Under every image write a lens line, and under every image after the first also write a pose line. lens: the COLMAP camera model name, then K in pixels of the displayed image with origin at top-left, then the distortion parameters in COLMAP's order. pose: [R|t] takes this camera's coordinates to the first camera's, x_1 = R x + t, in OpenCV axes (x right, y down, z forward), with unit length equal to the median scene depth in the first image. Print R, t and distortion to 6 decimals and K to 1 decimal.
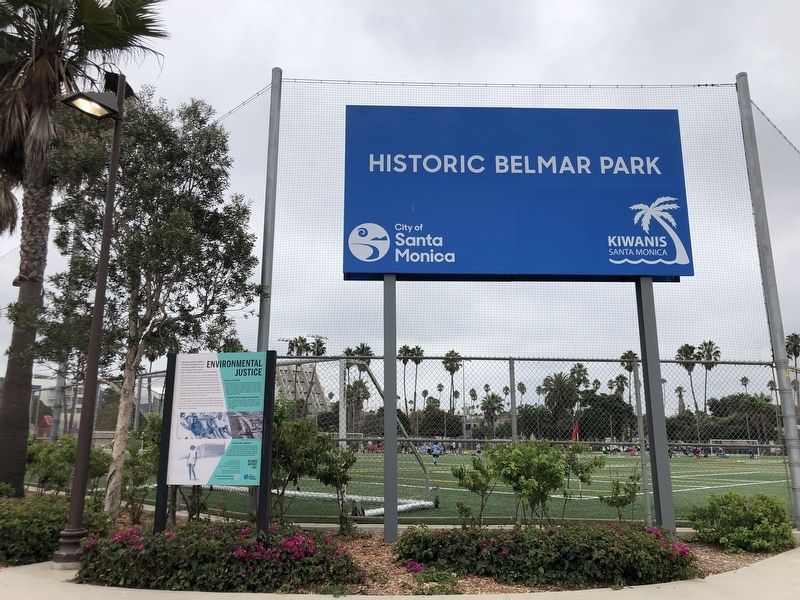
lens RADIAL K [[646.9, 0, 398.3], [0, 646.9, 299.4], [0, 0, 1]] dist [0.013106, -0.002309]
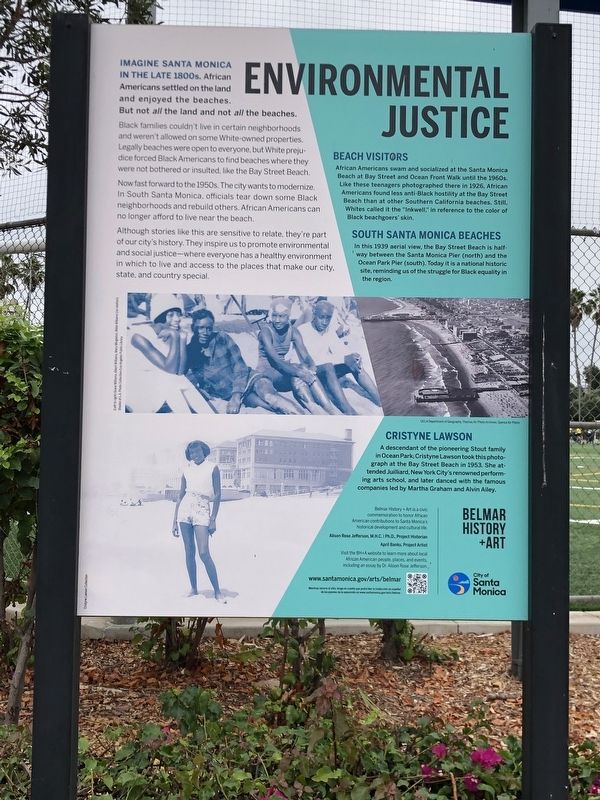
lens RADIAL K [[934.7, 0, 301.6], [0, 934.7, 398.5], [0, 0, 1]] dist [0.085954, 0.000000]
pose [[0.981264, 0.019632, 0.191665, -0.343493], [-0.056069, 0.980837, 0.186589, 0.149302], [-0.184329, -0.193839, 0.963561, 0.689756]]
